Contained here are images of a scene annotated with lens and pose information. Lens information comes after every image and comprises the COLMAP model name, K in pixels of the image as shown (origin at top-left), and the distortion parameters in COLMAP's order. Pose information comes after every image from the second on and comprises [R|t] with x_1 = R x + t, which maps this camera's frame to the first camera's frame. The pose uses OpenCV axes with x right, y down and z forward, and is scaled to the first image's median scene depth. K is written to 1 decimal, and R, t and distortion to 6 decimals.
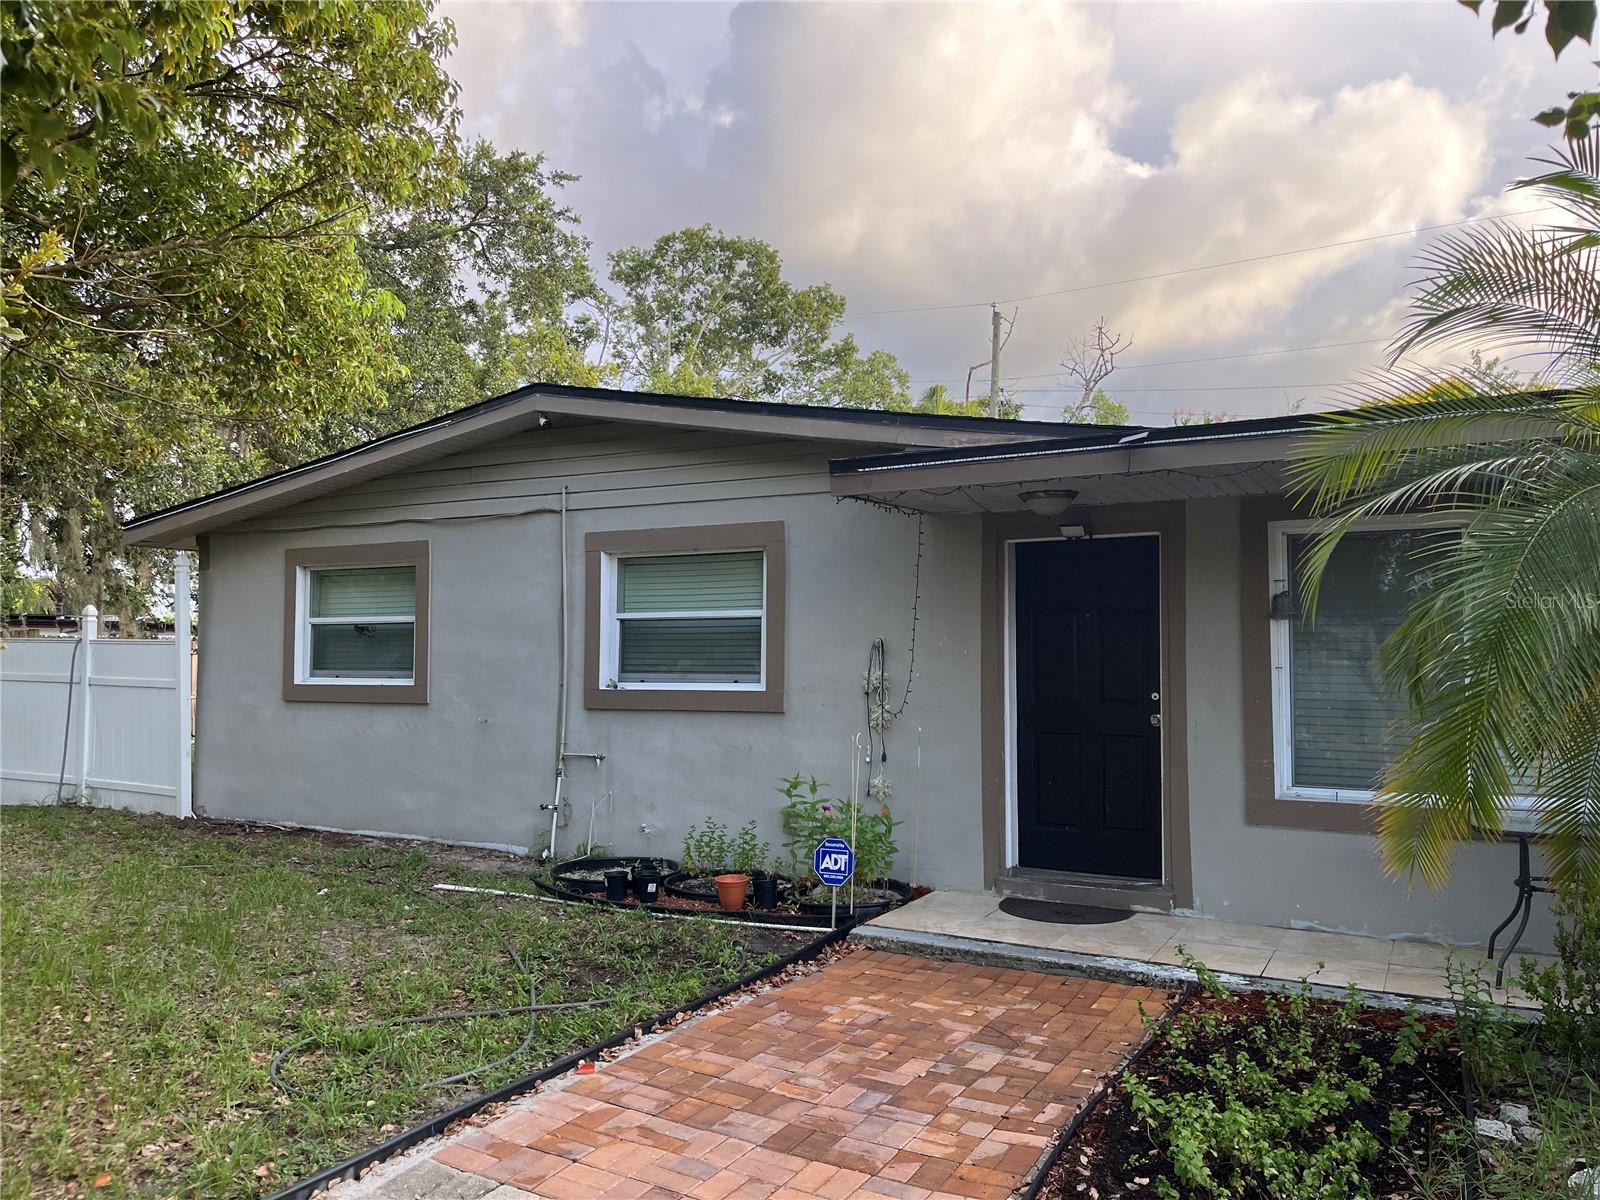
lens RADIAL K [[1216.5, 0, 803.2], [0, 1216.5, 604.3], [0, 0, 1]] dist [0.038308, -0.001871]
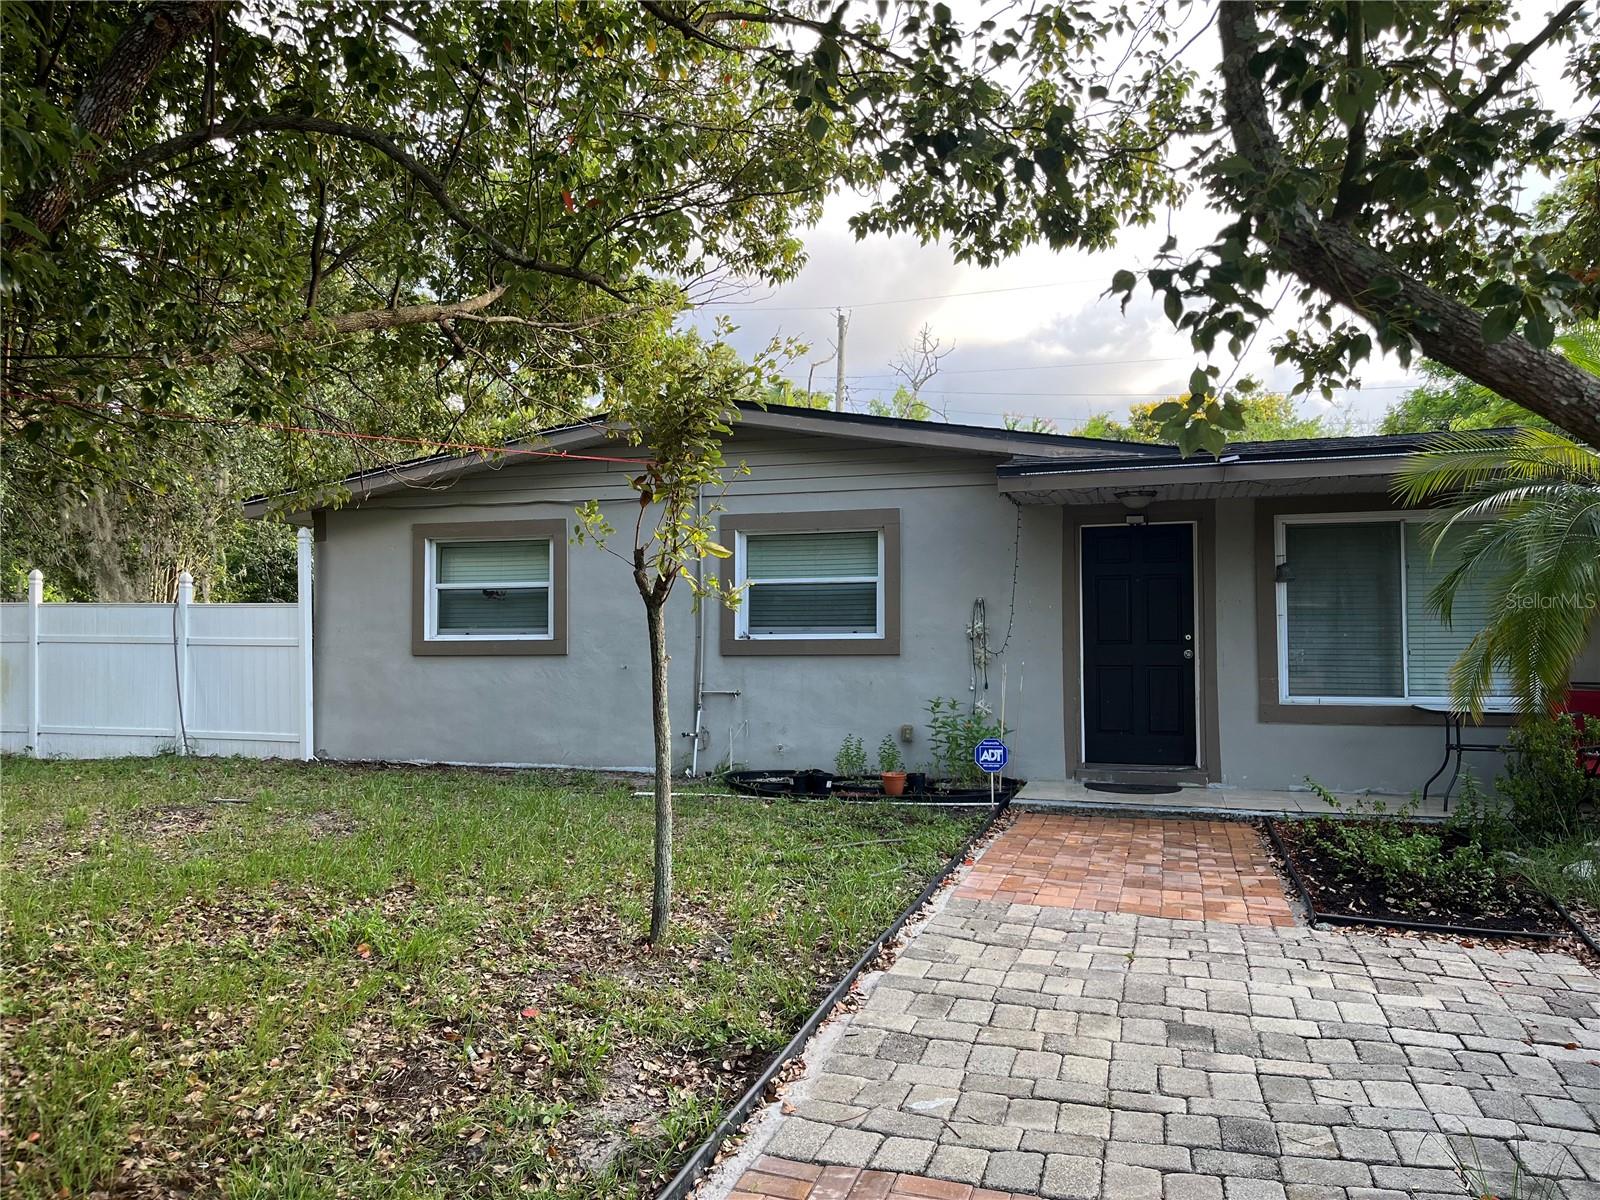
lens RADIAL K [[1216.5, 0, 796.5], [0, 1216.5, 595.0], [0, 0, 1]] dist [0.038308, -0.001871]
pose [[0.979309, 0.002165, 0.202357, -0.360223], [-0.003635, 0.999970, 0.006894, 0.014895], [-0.202336, -0.007487, 0.979287, -0.240577]]
